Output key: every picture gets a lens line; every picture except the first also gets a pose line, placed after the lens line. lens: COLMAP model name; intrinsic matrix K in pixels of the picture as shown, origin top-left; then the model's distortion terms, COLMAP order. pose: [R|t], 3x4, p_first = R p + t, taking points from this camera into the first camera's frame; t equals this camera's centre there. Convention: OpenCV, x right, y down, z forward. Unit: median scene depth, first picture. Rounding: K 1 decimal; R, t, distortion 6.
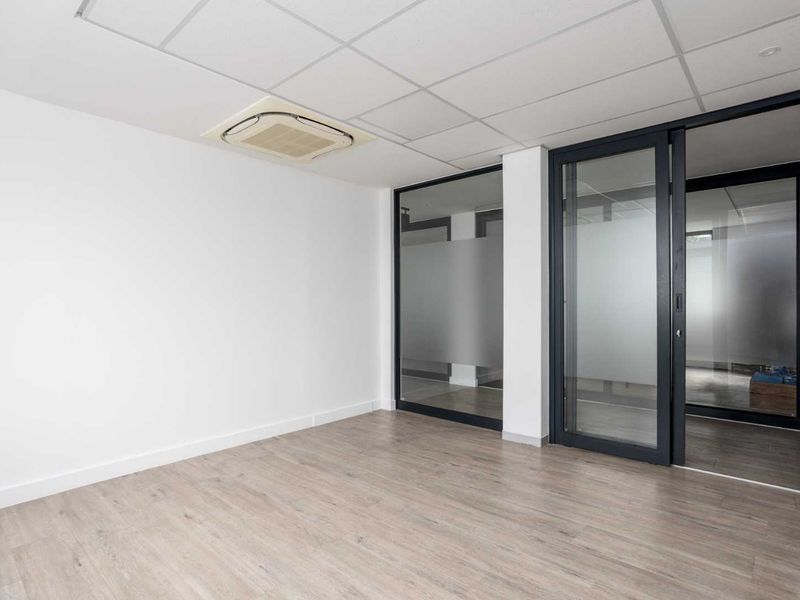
lens RADIAL K [[444.0, 0, 400.0], [0, 444.0, 300.0], [0, 0, 1]] dist [-0.062865, 0.040839]
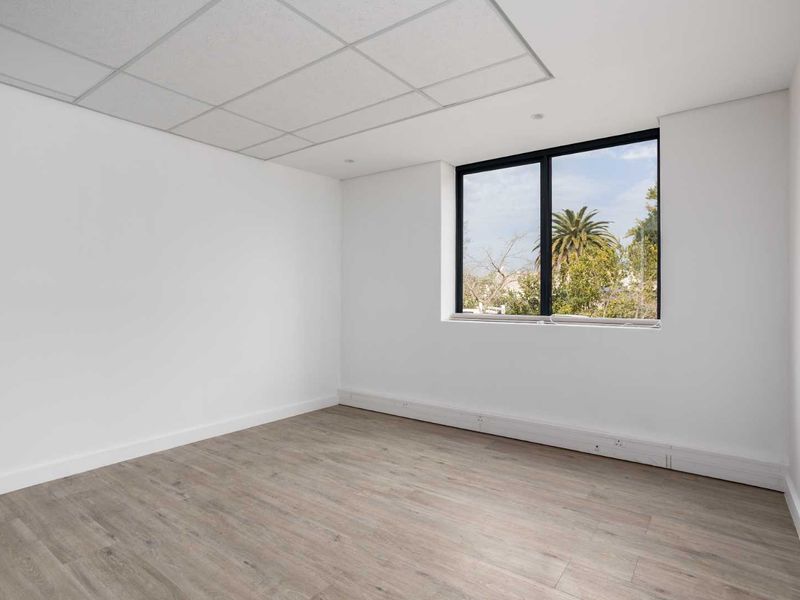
lens RADIAL K [[444.0, 0, 400.0], [0, 444.0, 300.0], [0, 0, 1]] dist [-0.062865, 0.040839]
pose [[-0.995247, 0.002403, -0.097350, -0.117596], [0.002174, 0.999995, 0.002456, 0.010280], [0.097355, 0.002233, -0.995247, 1.692920]]
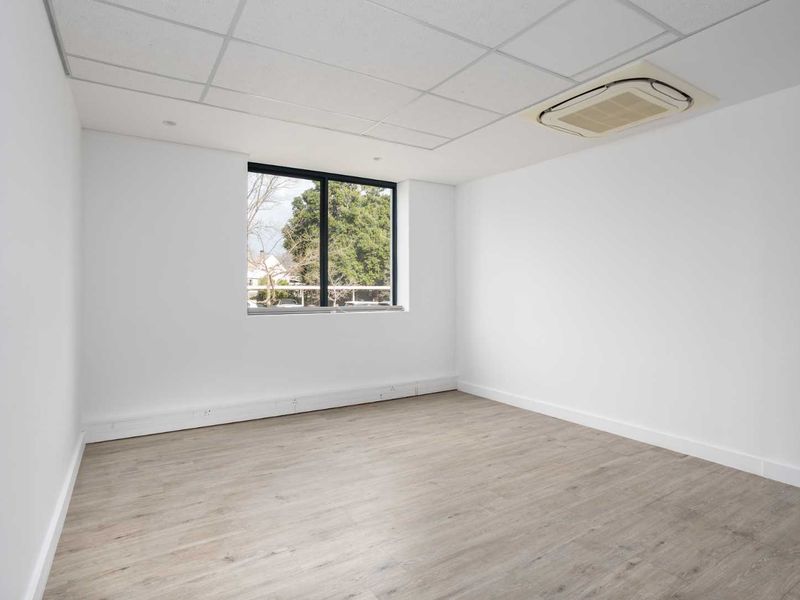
lens RADIAL K [[444.0, 0, 400.0], [0, 444.0, 300.0], [0, 0, 1]] dist [-0.062865, 0.040839]
pose [[-0.275304, 0.025837, -0.961010, 0.959914], [0.008229, 0.999665, 0.024519, -0.004511], [0.961322, -0.001158, -0.275425, 1.068863]]
